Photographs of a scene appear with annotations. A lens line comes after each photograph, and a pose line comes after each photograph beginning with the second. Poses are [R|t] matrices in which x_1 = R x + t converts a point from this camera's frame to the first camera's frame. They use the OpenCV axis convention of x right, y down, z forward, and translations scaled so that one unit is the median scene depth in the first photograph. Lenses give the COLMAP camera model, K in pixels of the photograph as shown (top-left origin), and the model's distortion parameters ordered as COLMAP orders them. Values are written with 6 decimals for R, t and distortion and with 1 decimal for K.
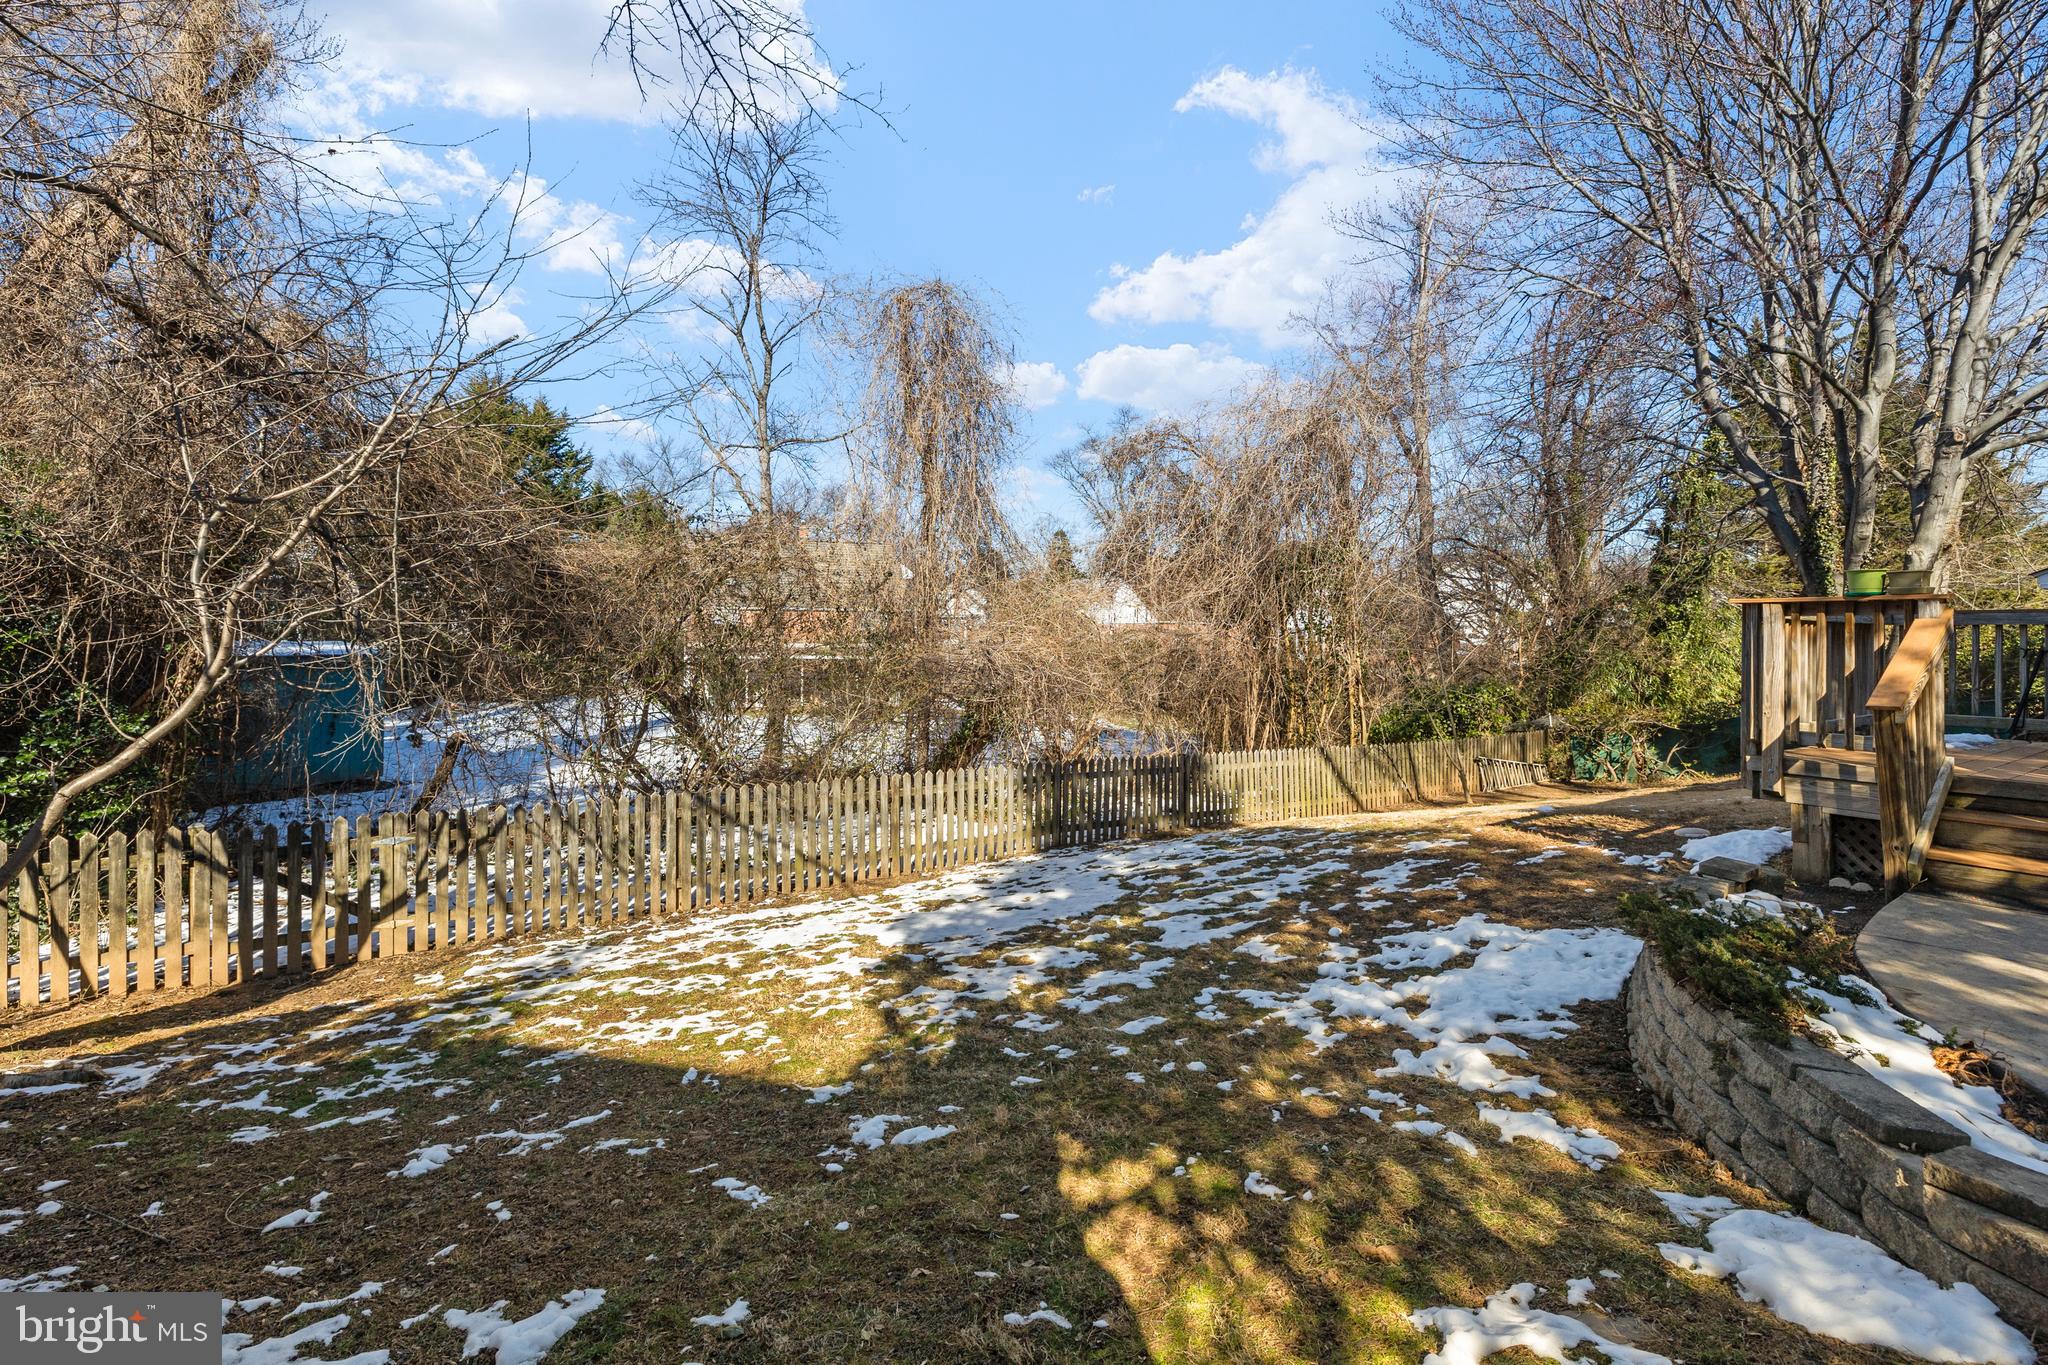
lens RADIAL K [[925.2, 0, 1020.6], [0, 925.2, 623.1], [0, 0, 1]] dist [0.000182, 0.000326]
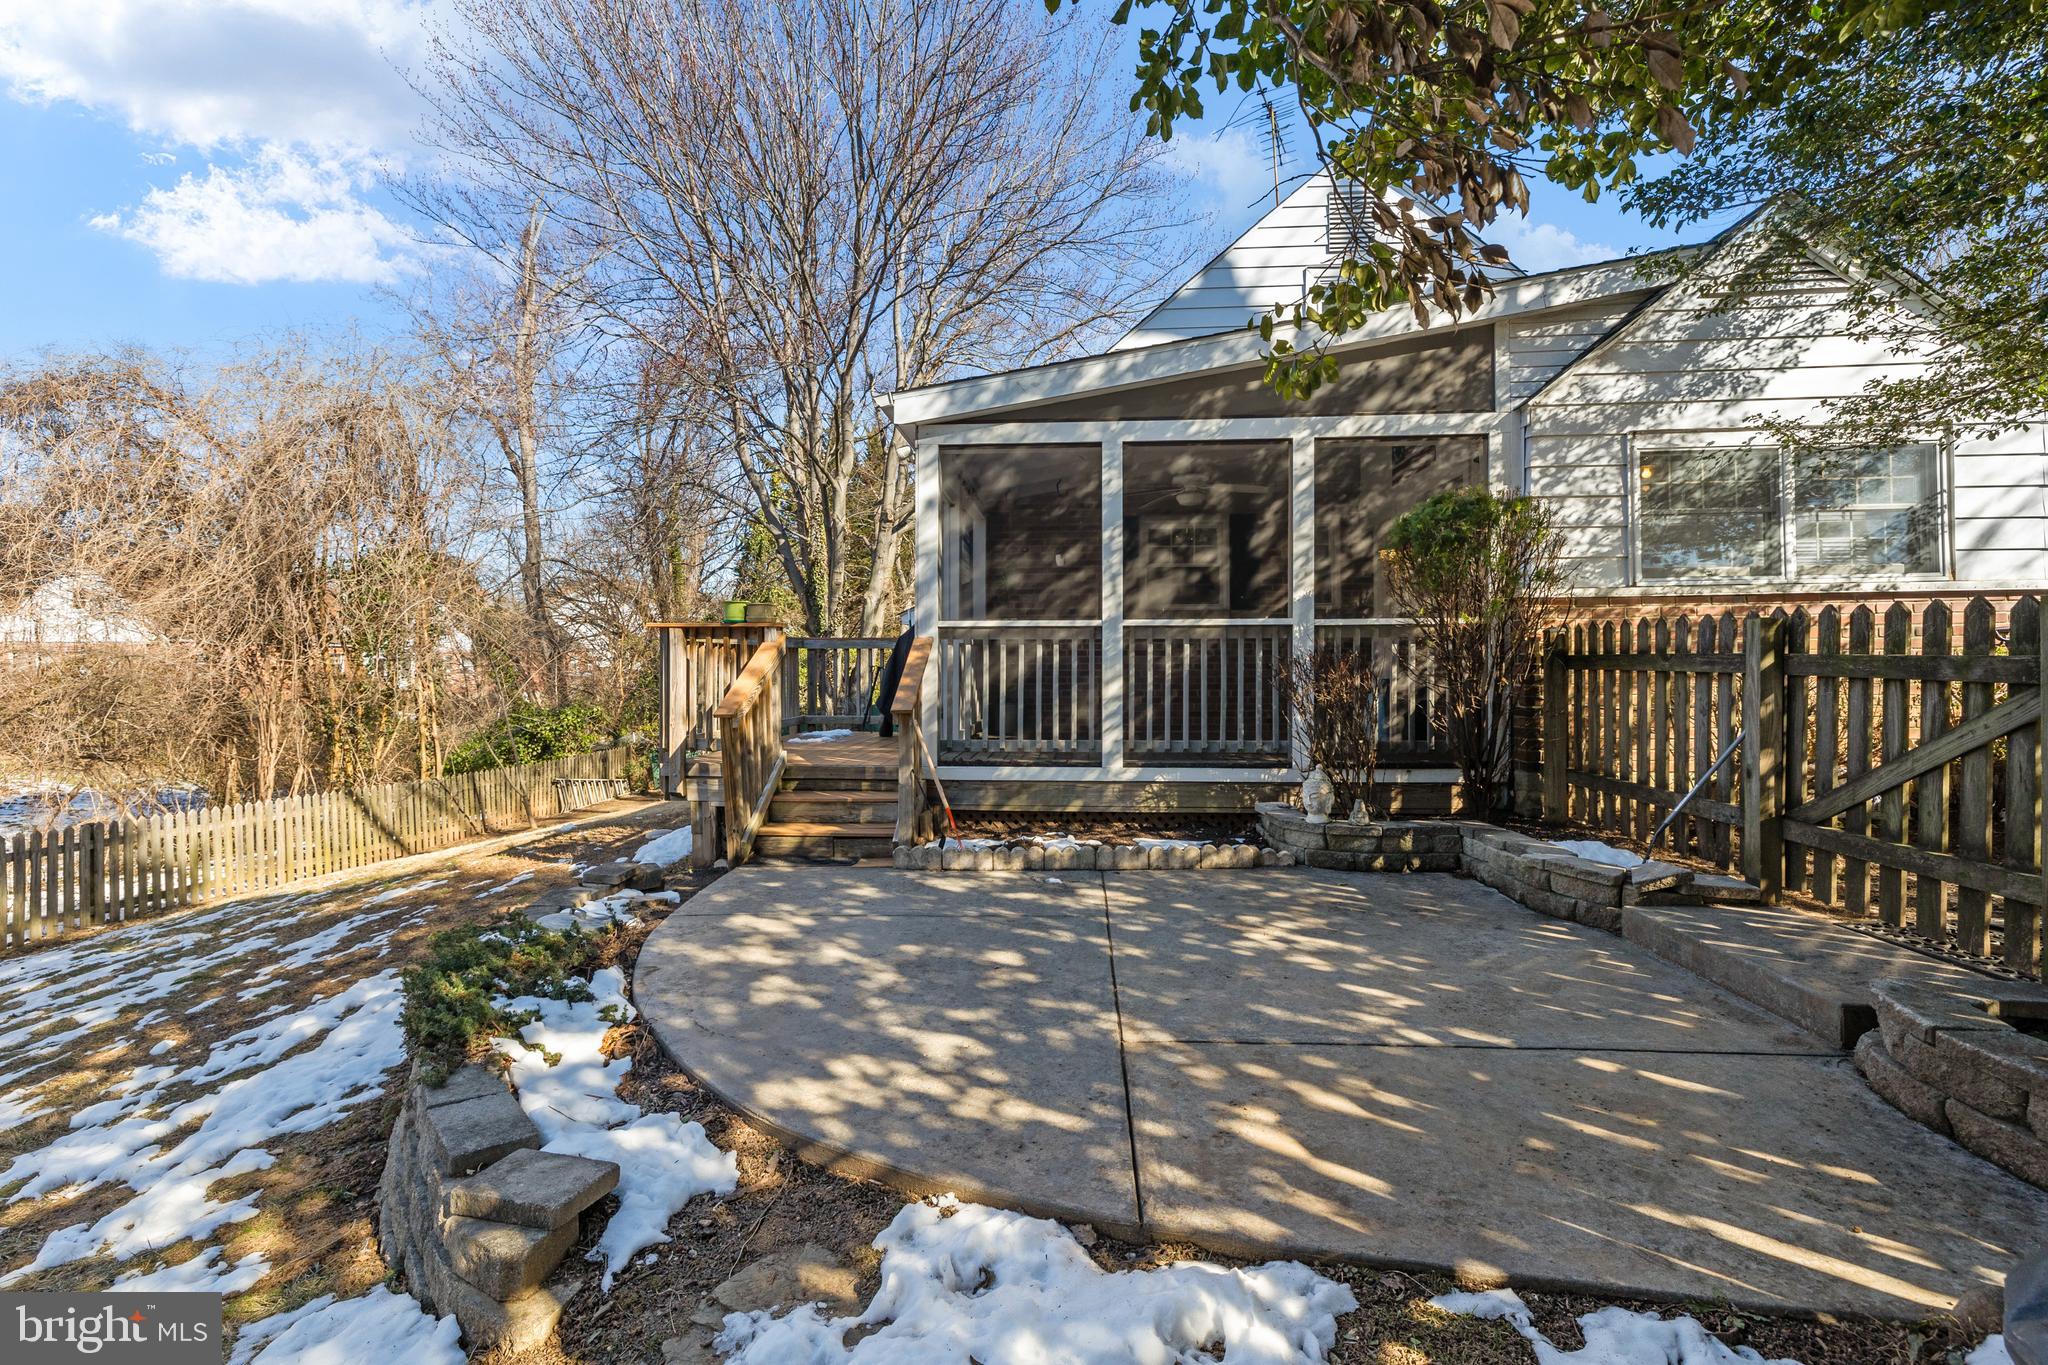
lens RADIAL K [[925.2, 0, 1020.6], [0, 925.2, 623.1], [0, 0, 1]] dist [0.000182, 0.000326]
pose [[0.593550, 0.029070, 0.804272, 0.160102], [-0.010416, 0.999541, -0.028441, 0.000922], [-0.804730, 0.008504, 0.593580, -0.020680]]
